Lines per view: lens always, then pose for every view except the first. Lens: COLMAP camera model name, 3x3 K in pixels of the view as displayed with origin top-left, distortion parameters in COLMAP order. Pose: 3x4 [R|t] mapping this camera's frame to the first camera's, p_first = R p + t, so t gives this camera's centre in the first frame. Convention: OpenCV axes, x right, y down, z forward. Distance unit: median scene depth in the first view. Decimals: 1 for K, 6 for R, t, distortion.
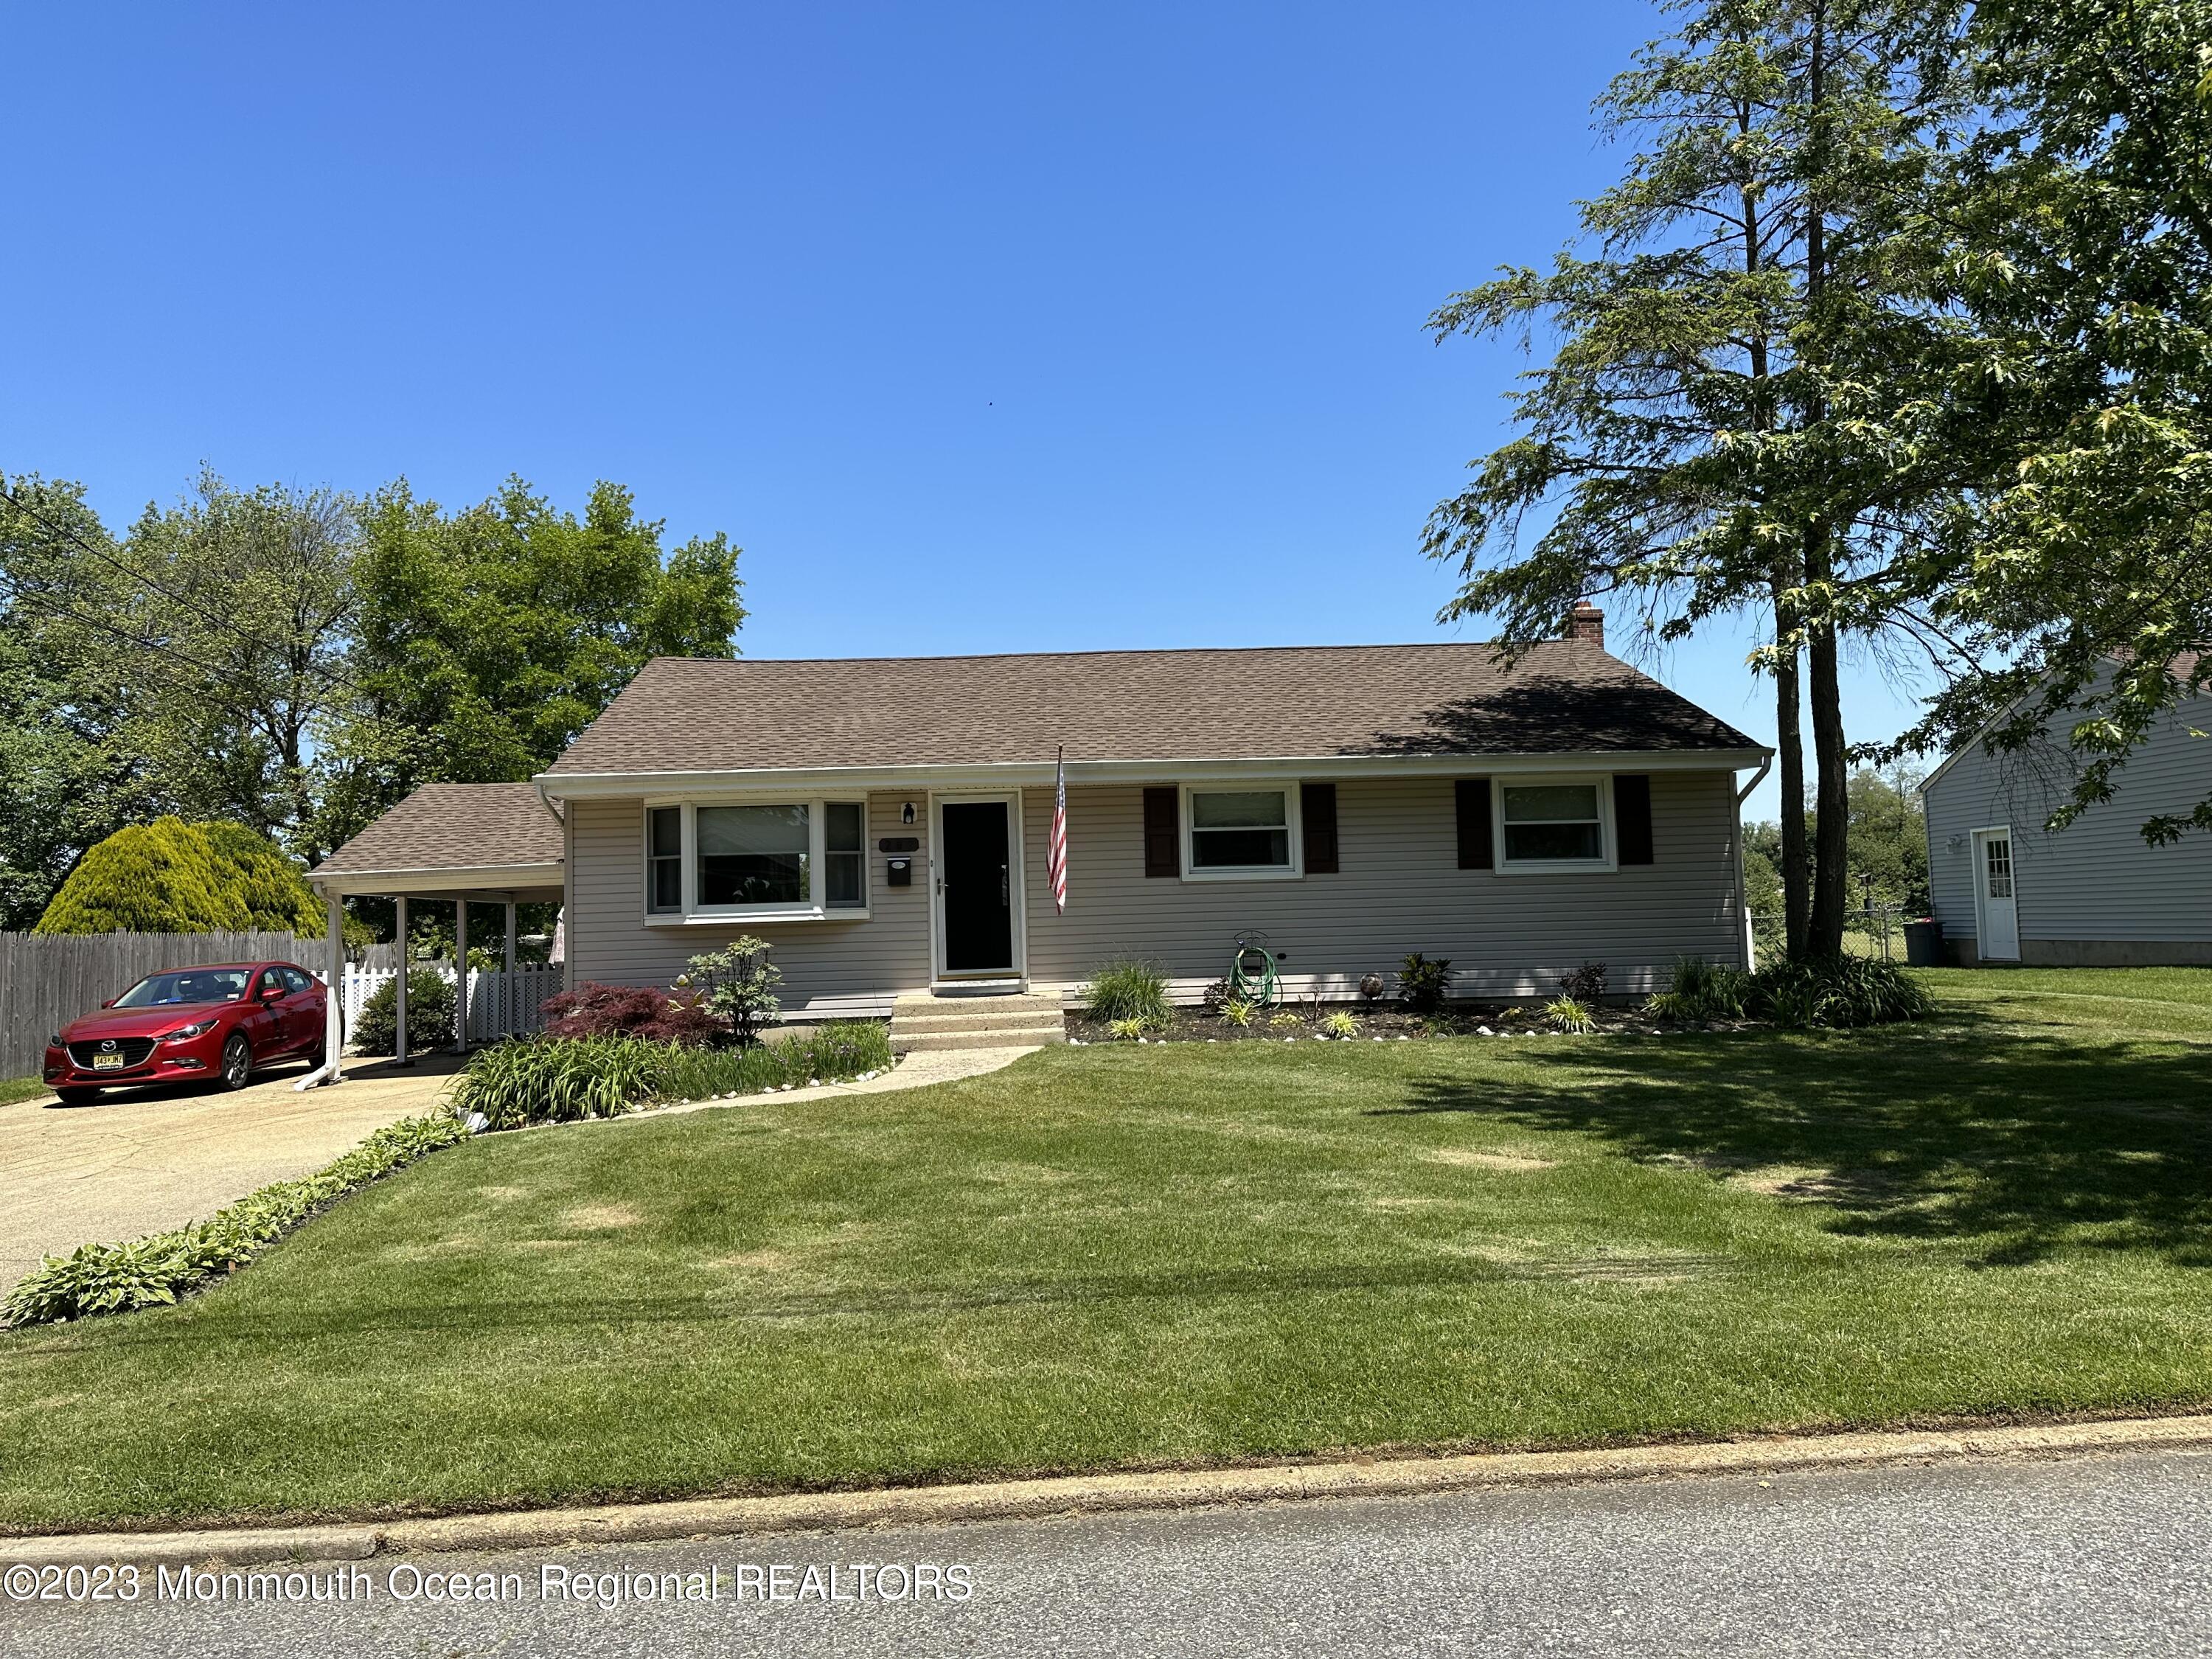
lens RADIAL K [[1569.2, 0, 1095.6], [0, 1569.2, 838.4], [0, 0, 1]] dist [0.047218, -0.061796]
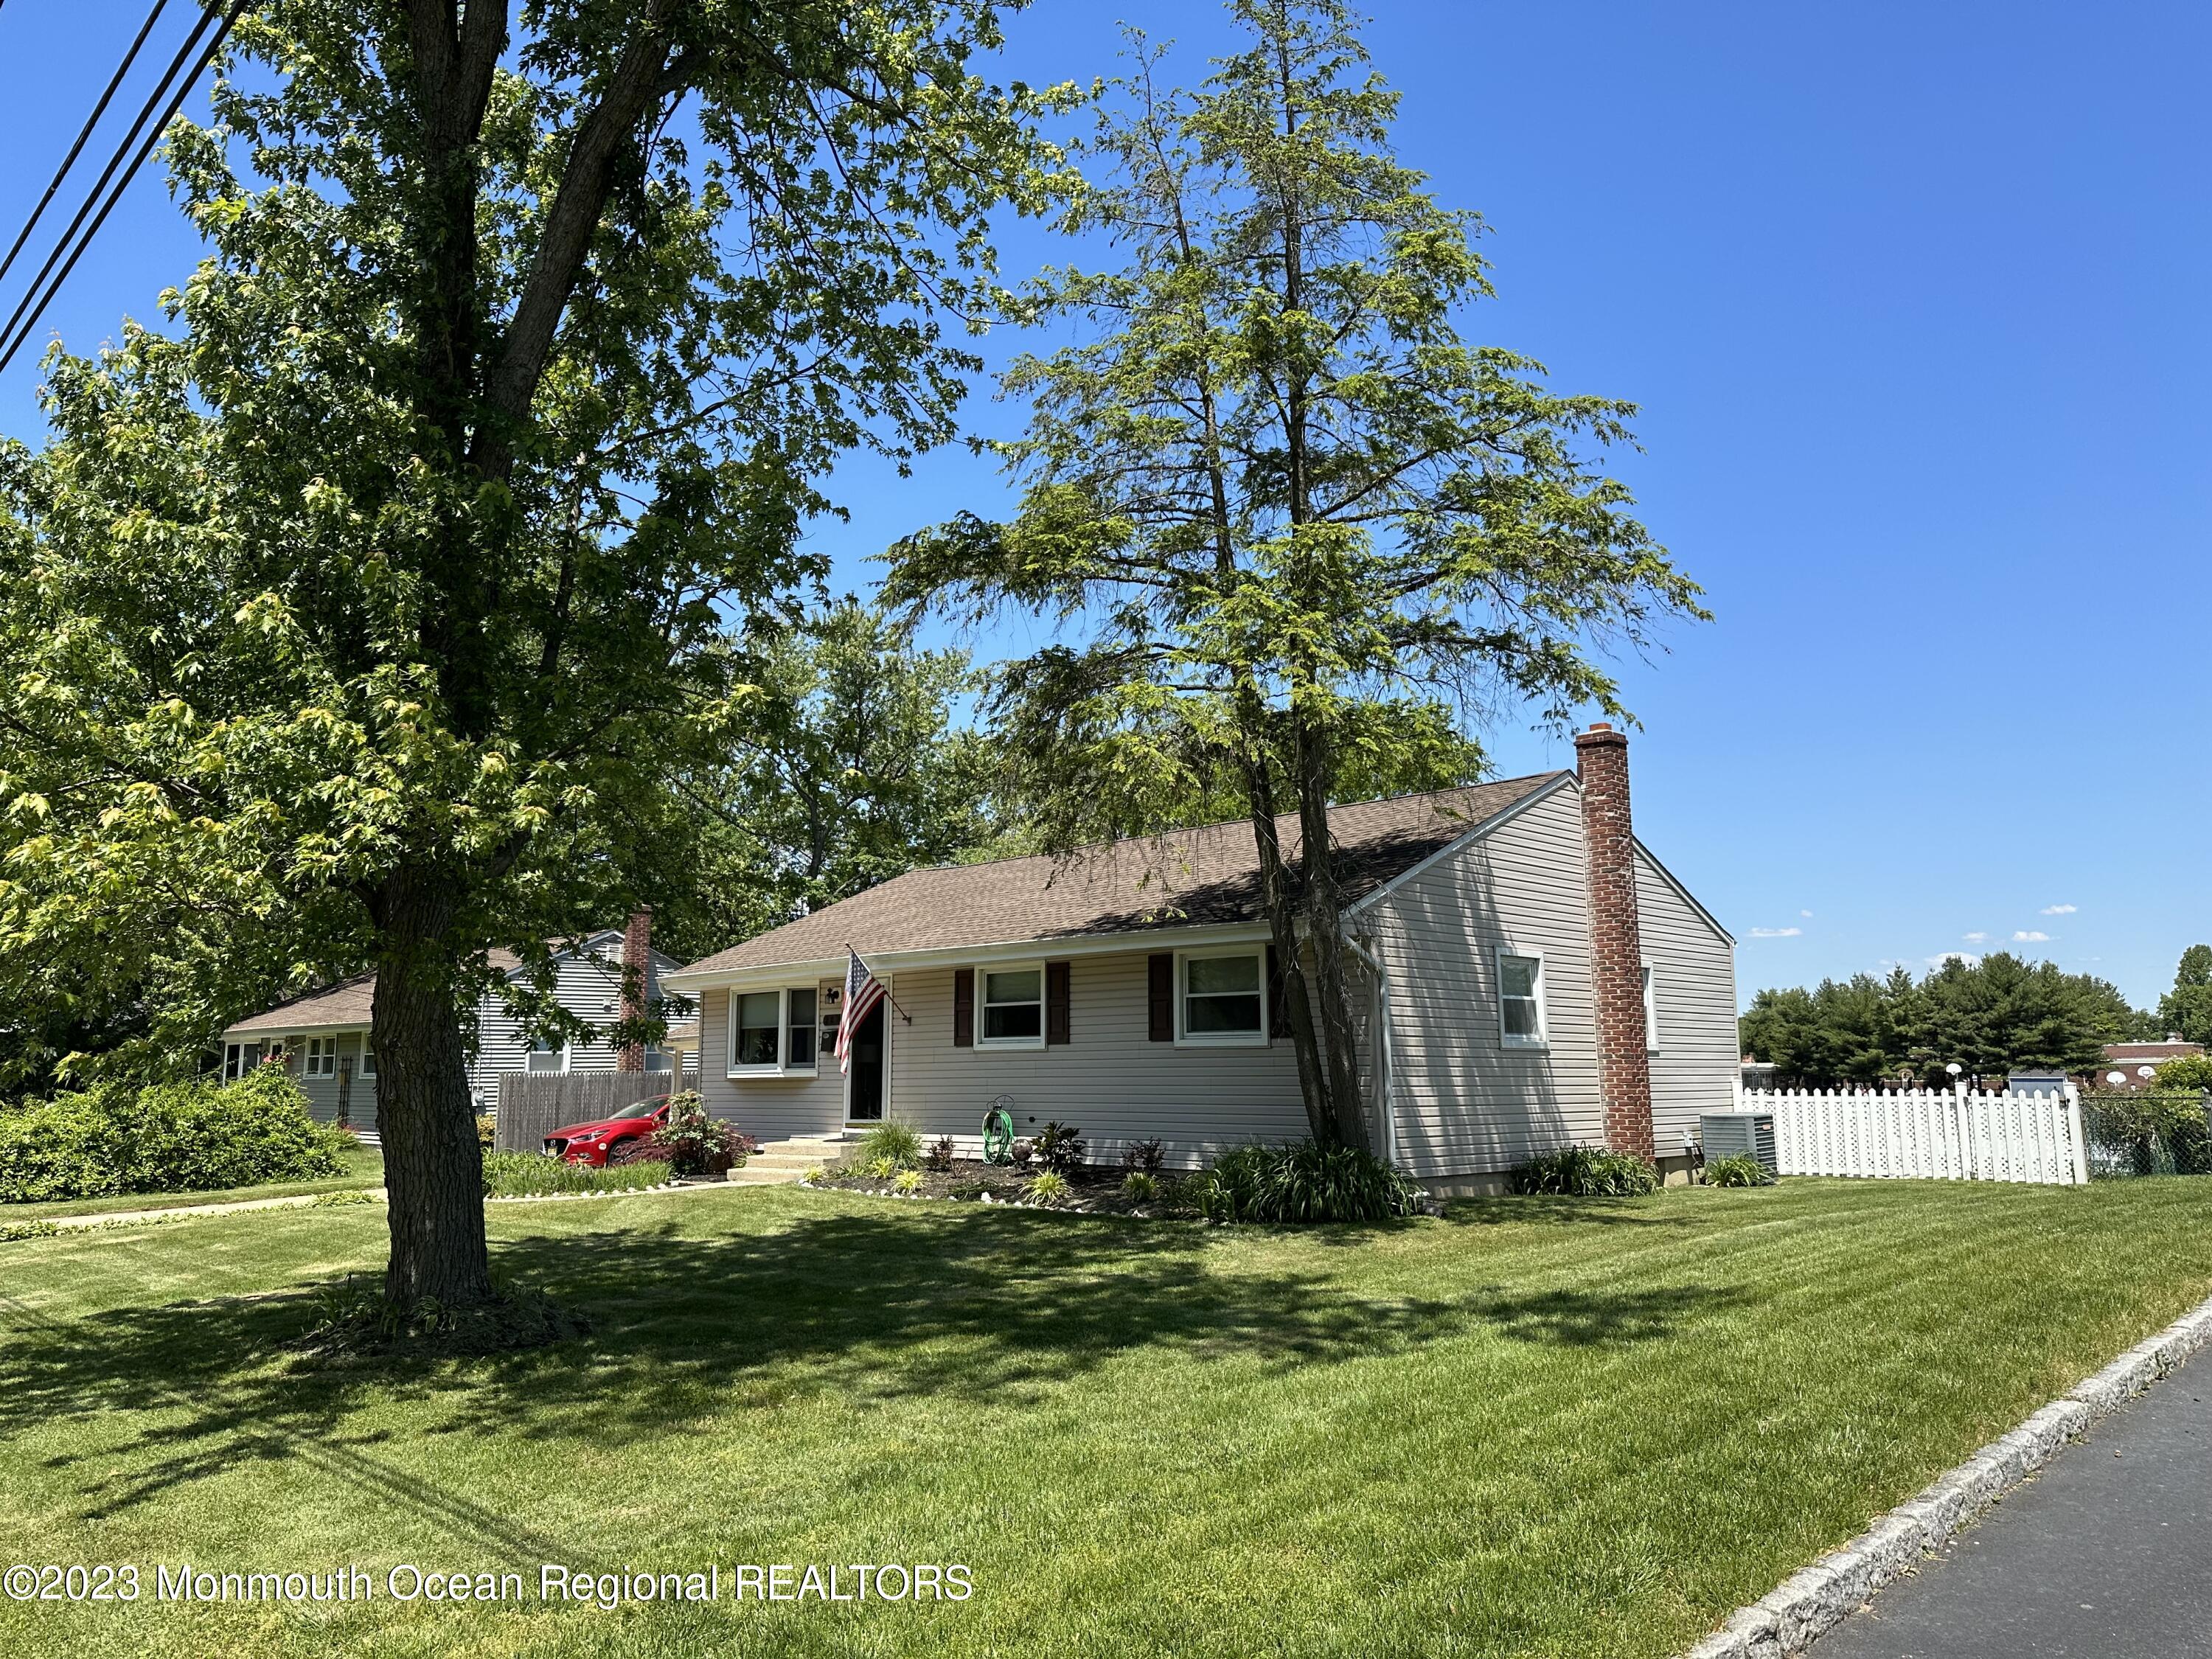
lens RADIAL K [[1569.2, 0, 1090.9], [0, 1569.2, 794.1], [0, 0, 1]] dist [0.047218, -0.061796]
pose [[0.659843, -0.106968, -0.743751, 1.007803], [0.032351, 0.992942, -0.114106, -0.025769], [0.750707, 0.051231, 0.658646, 0.282462]]
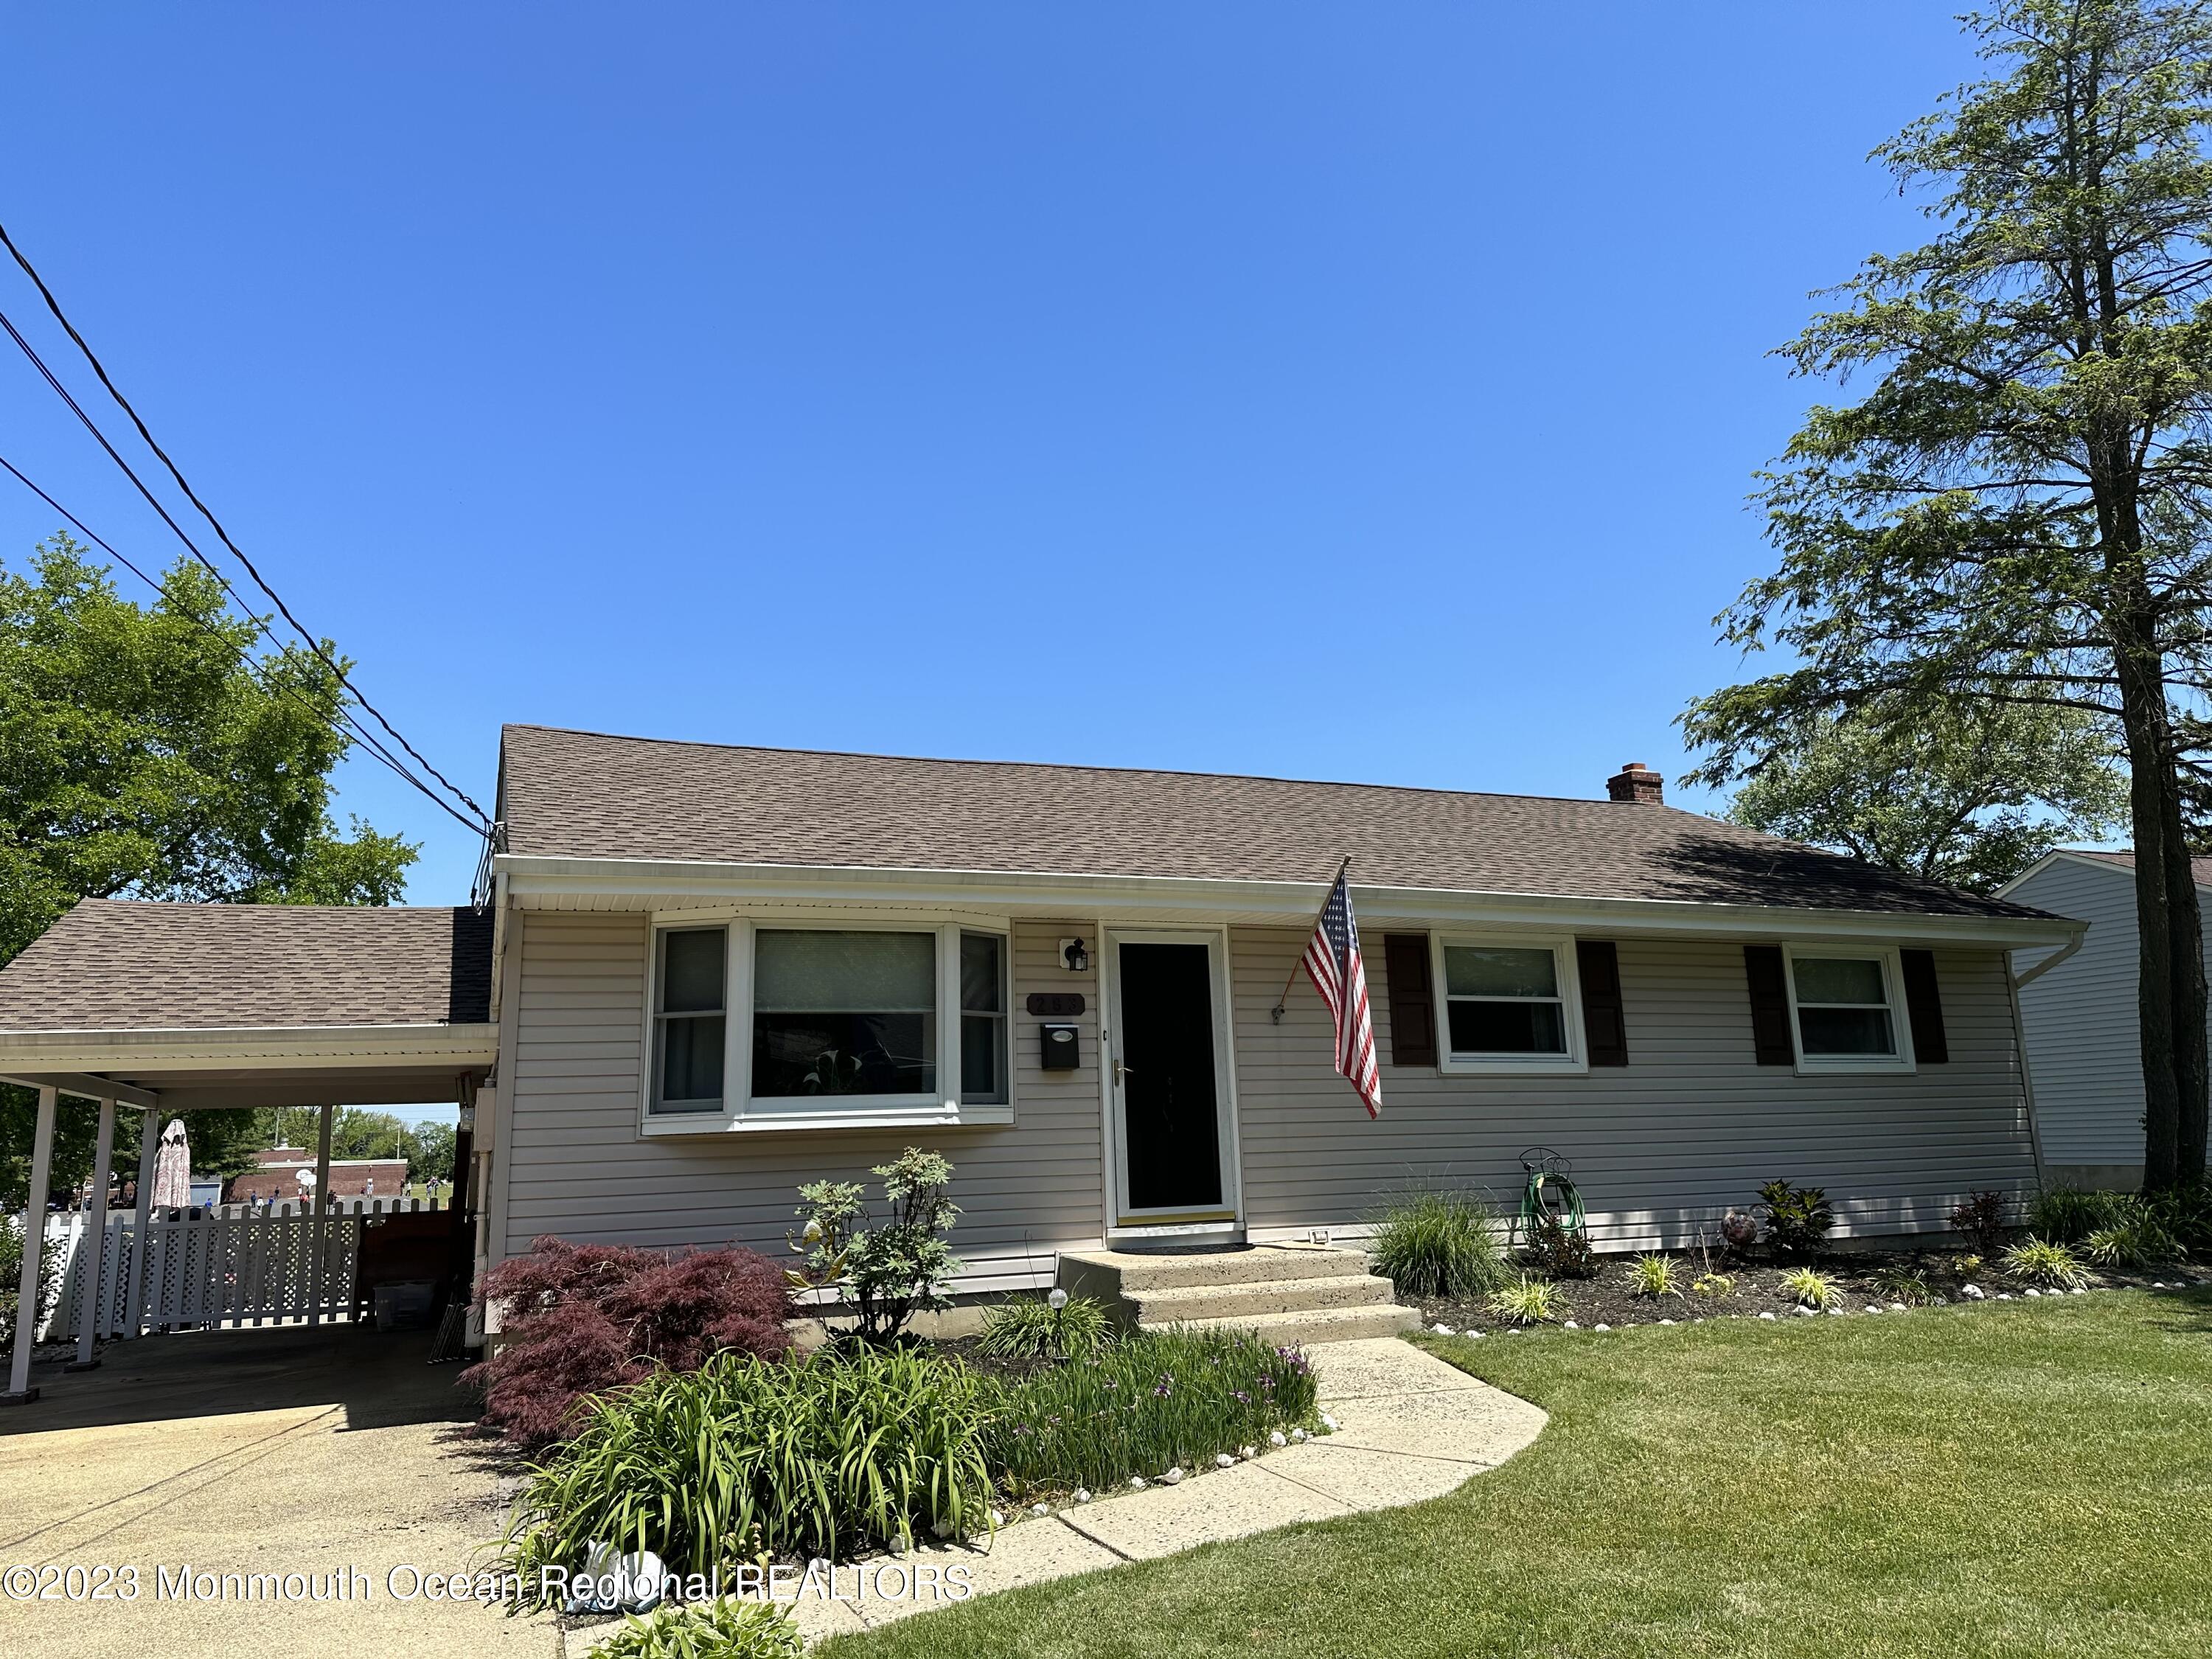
lens RADIAL K [[1569.2, 0, 1095.2], [0, 1569.2, 812.1], [0, 0, 1]] dist [0.047218, -0.061796]
pose [[0.949305, 0.069430, 0.306593, -0.307098], [-0.020662, 0.986977, -0.159530, 0.027786], [-0.313677, 0.145108, 0.938377, 0.386058]]
